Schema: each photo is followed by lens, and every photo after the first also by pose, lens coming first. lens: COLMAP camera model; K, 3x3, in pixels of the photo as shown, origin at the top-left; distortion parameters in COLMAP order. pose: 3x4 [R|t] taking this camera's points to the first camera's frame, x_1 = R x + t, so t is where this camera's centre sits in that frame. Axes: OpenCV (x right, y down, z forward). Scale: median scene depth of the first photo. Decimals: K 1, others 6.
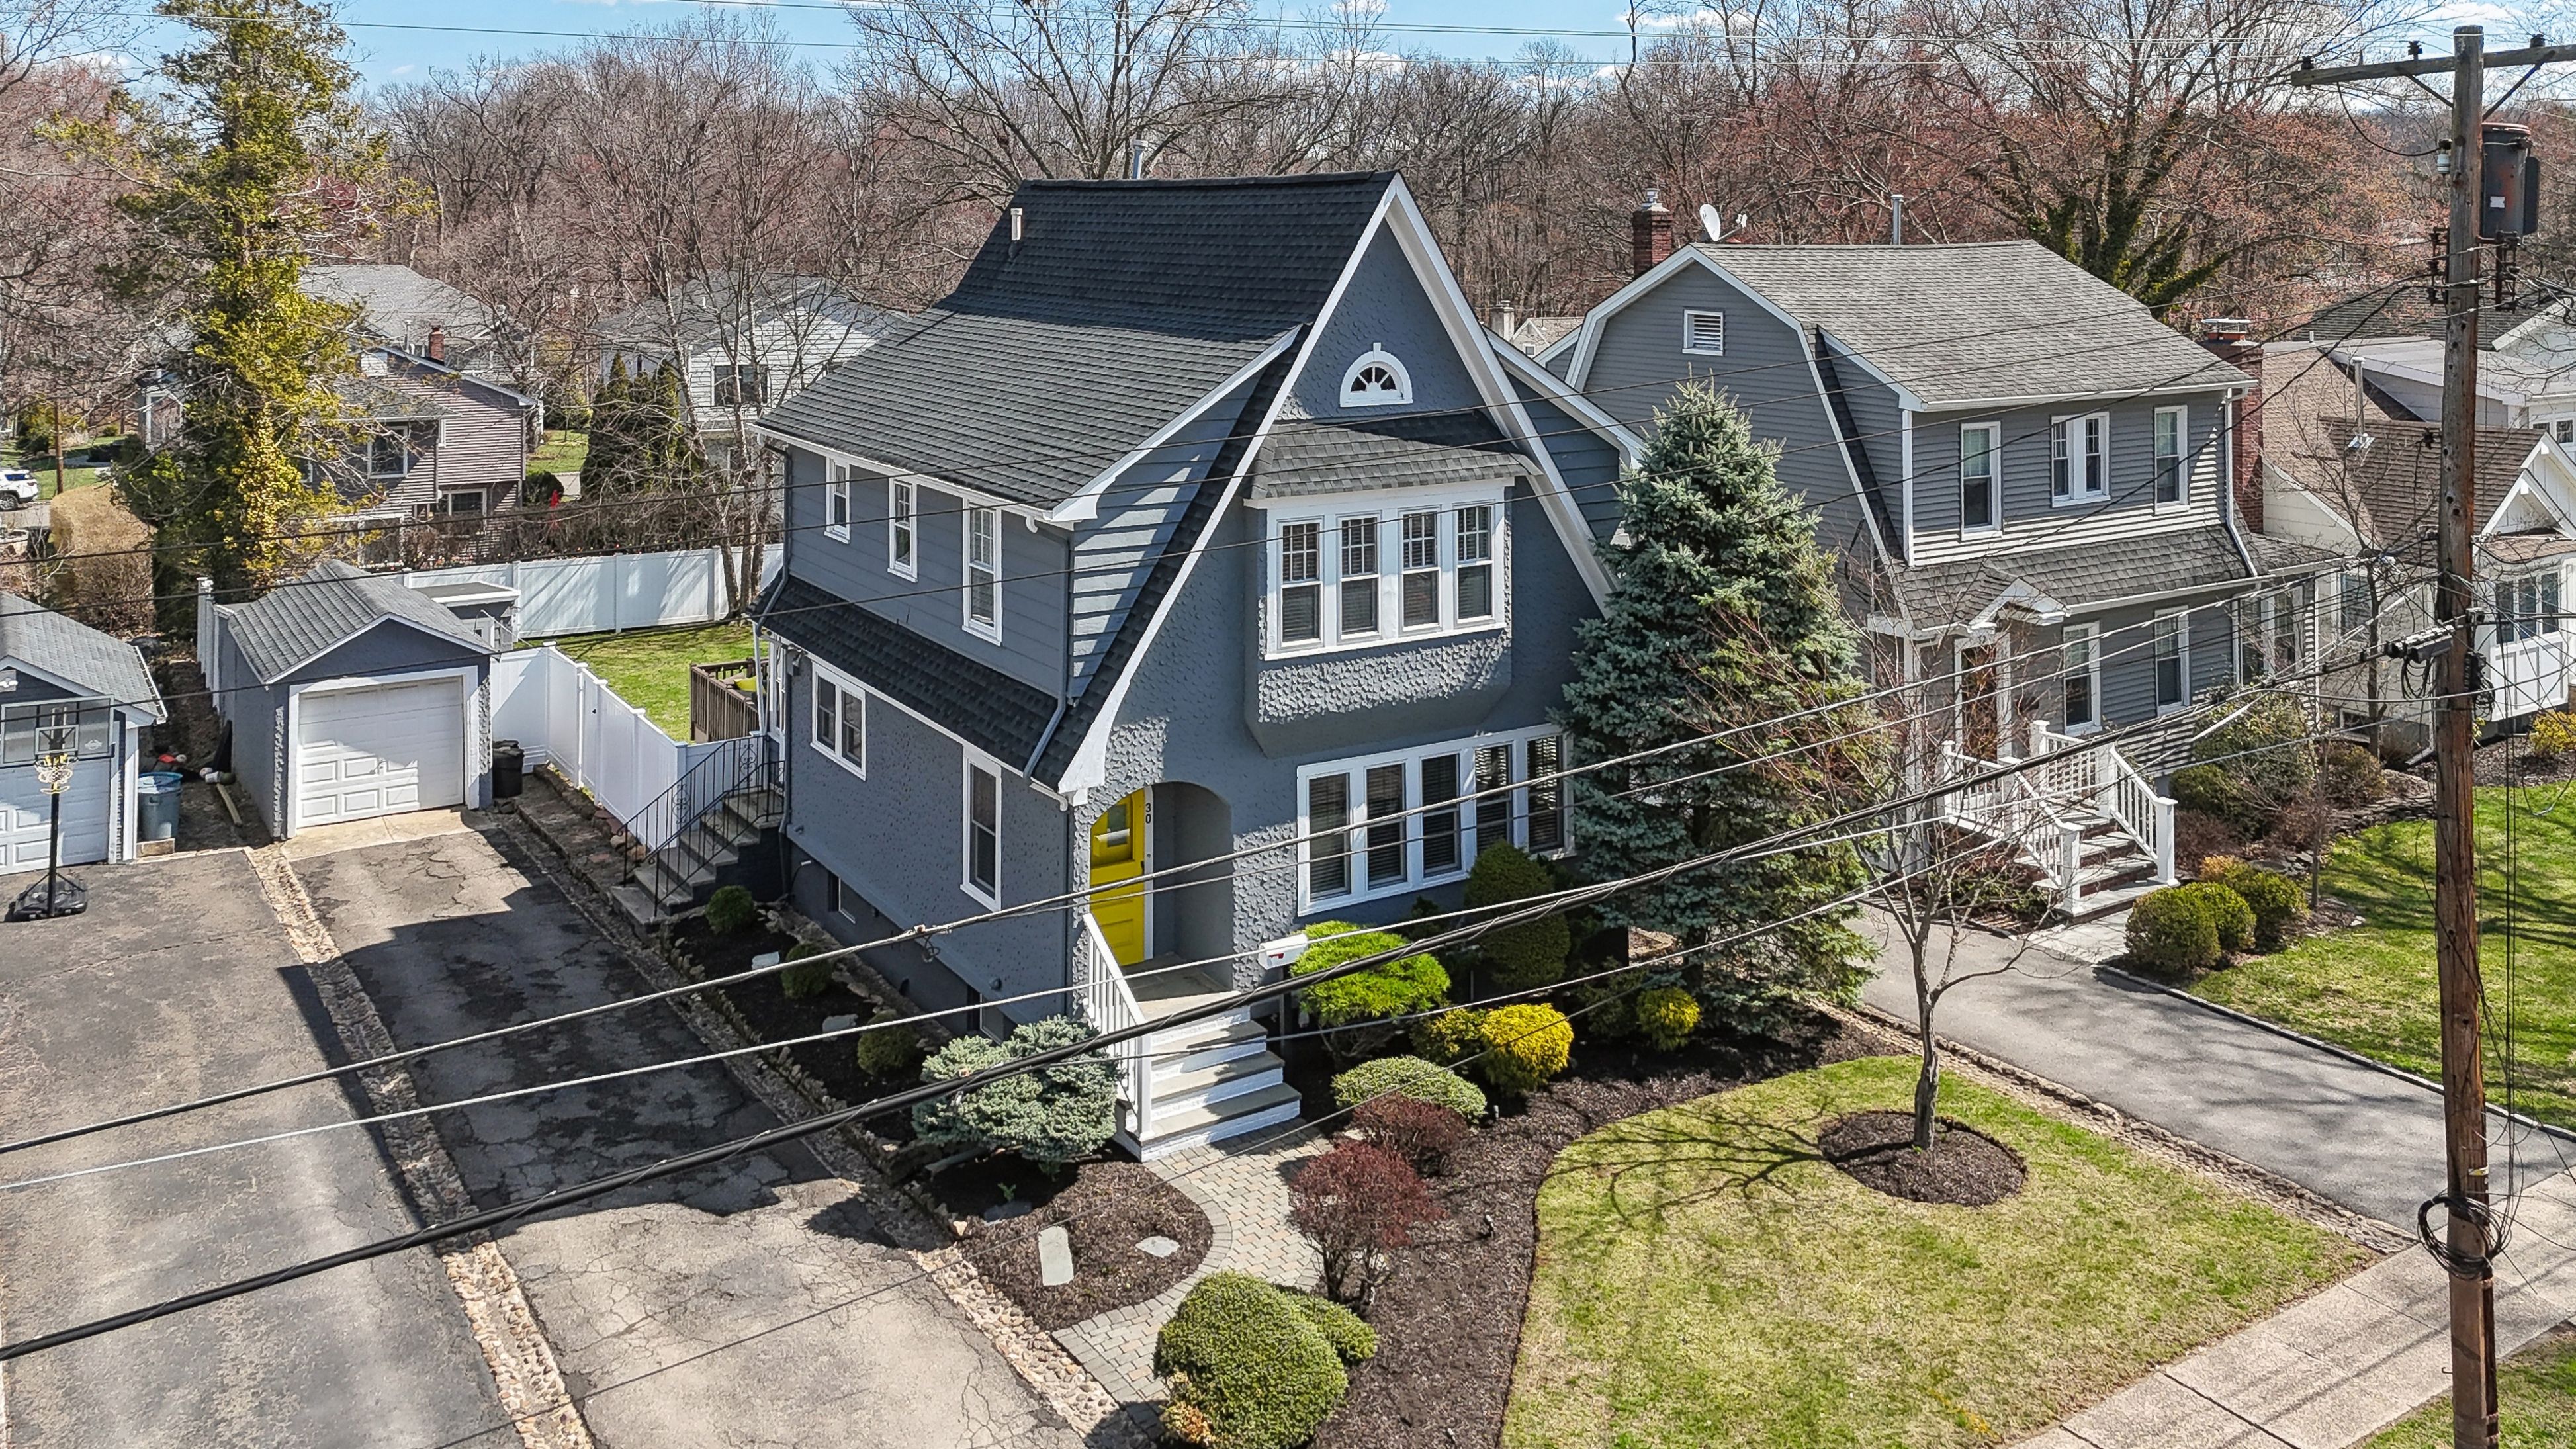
lens RADIAL K [[1887.2, 0, 1284.6], [0, 1887.2, 216.1], [0, 0, 1]] dist [0.014332, -0.001944]
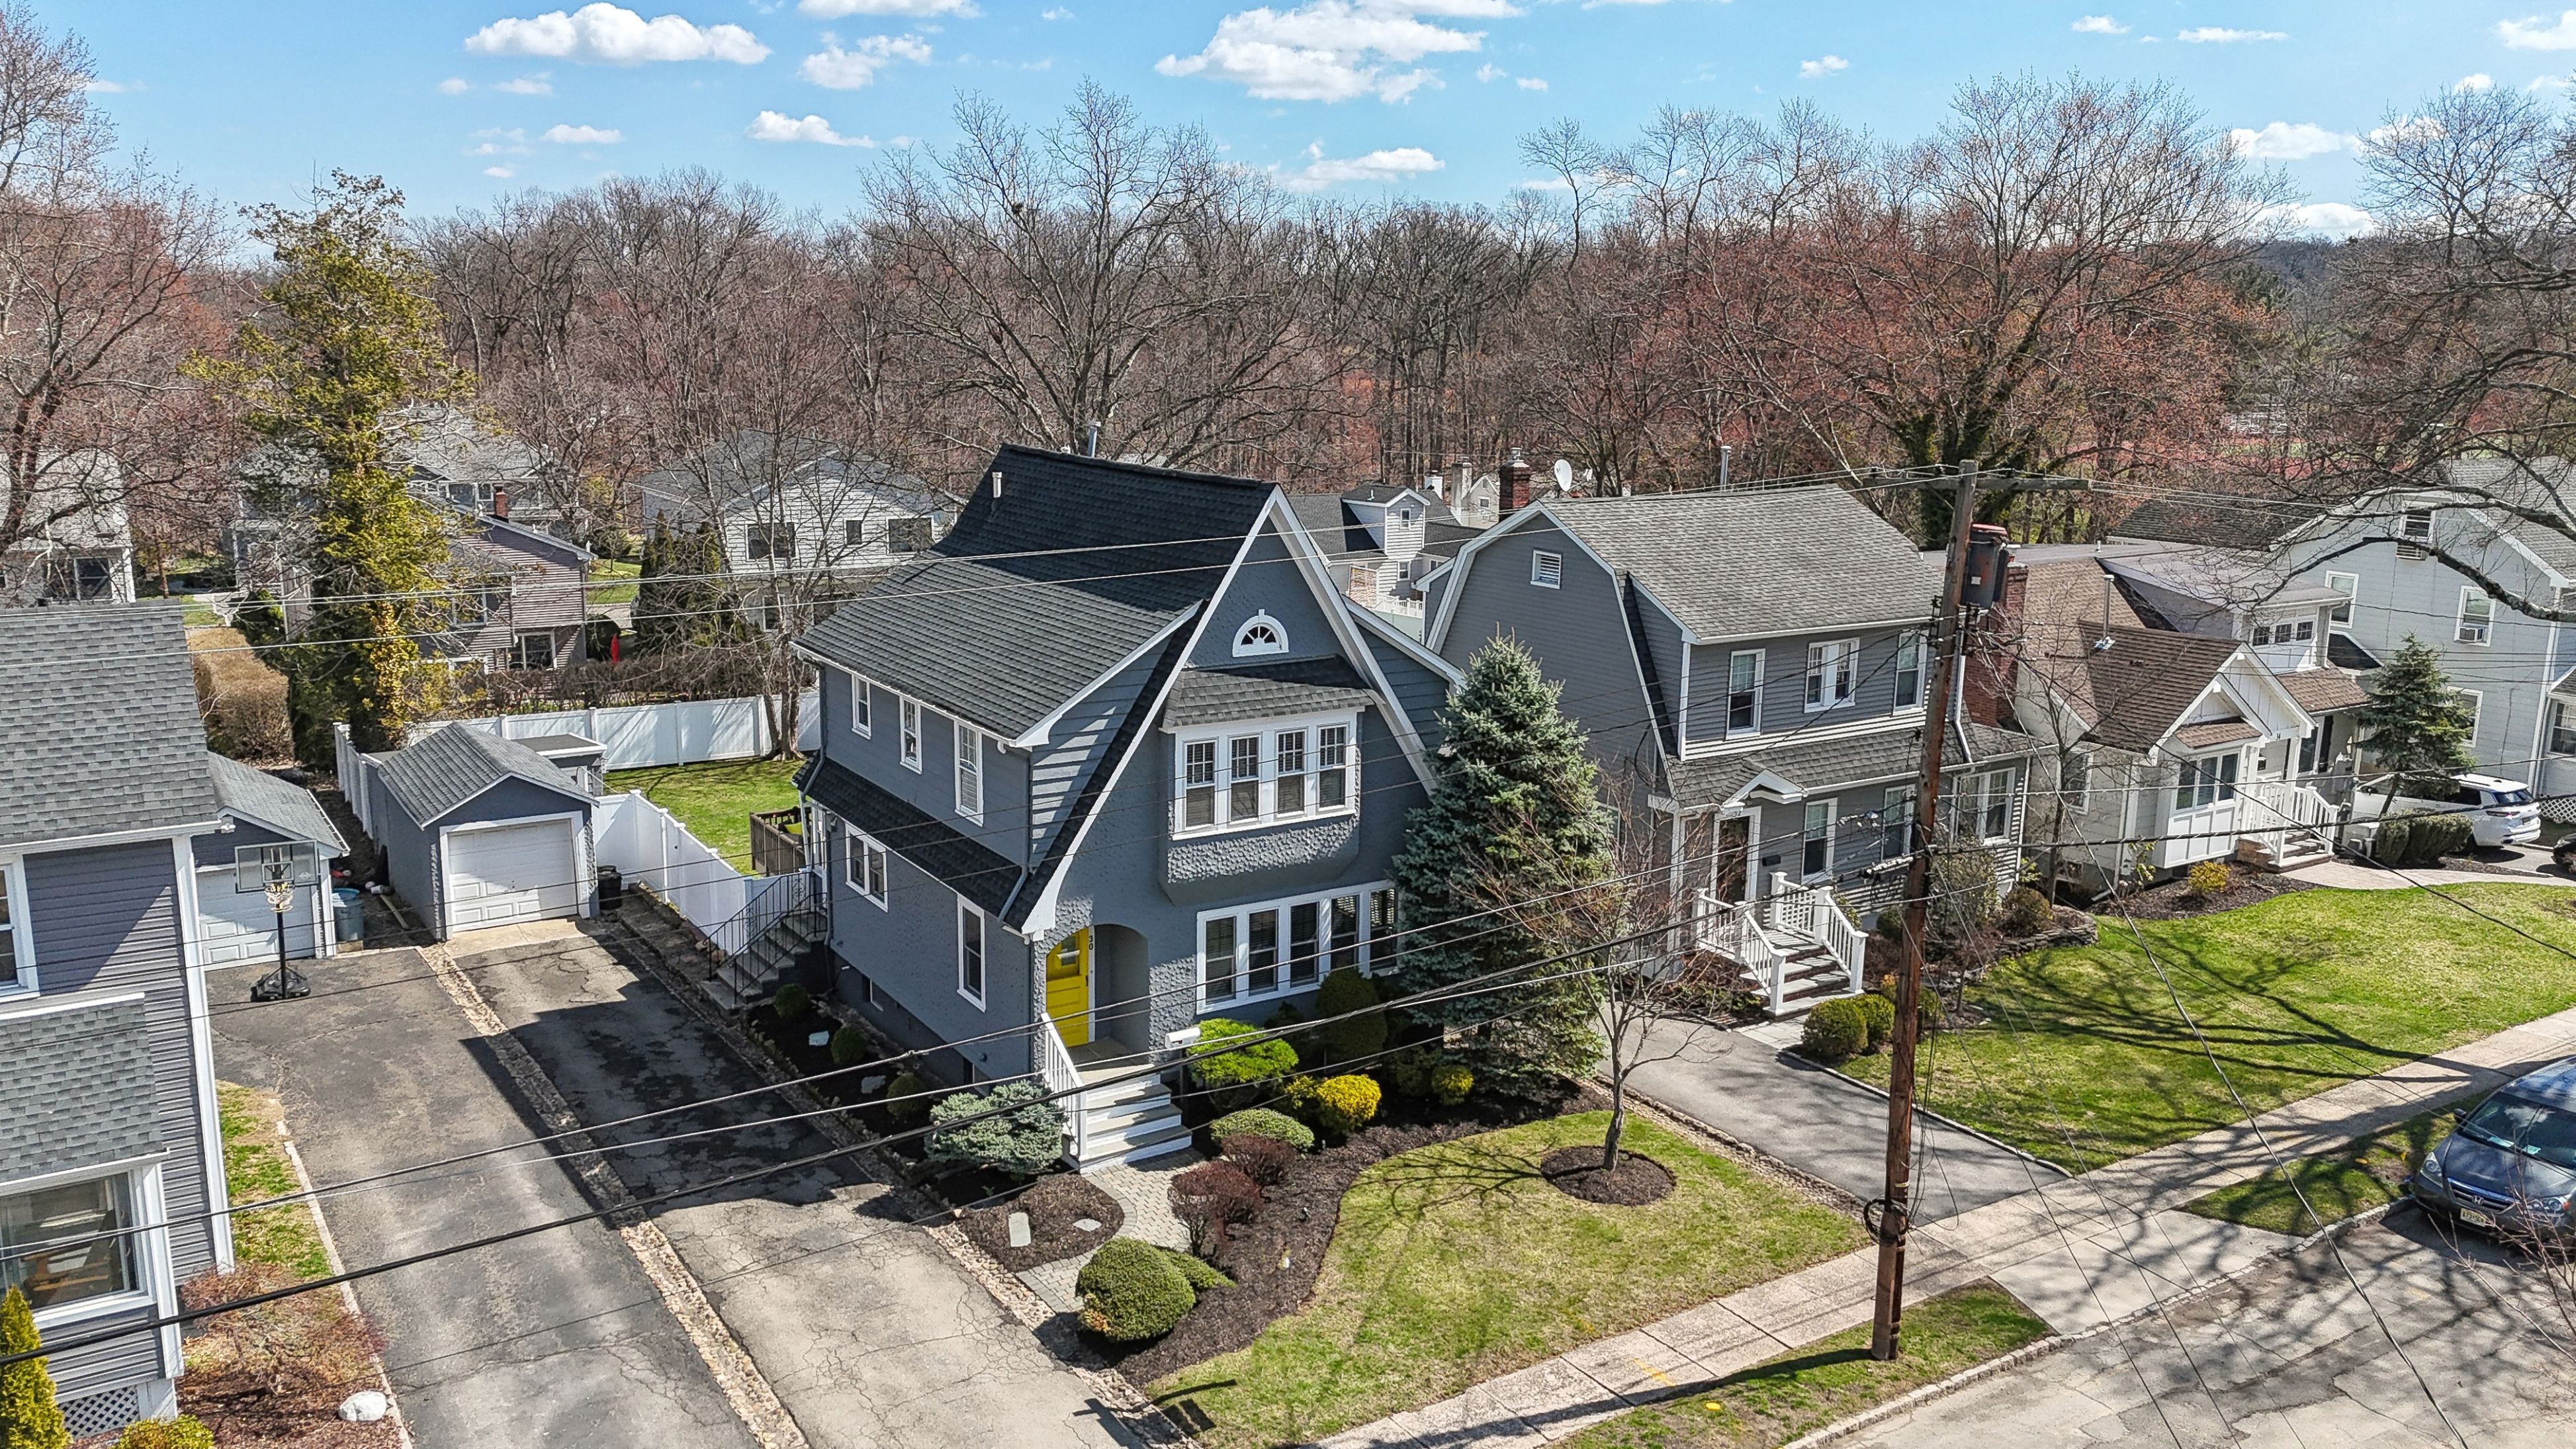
lens RADIAL K [[1824.8, 0, 1284.9], [0, 1824.8, 650.5], [0, 0, 1]] dist [0.024434, -0.003905]
pose [[0.999930, 0.011817, -0.000922, 0.068397], [-0.011475, 0.984595, 0.174475, -0.130952], [0.002969, -0.174453, 0.984661, -0.284363]]
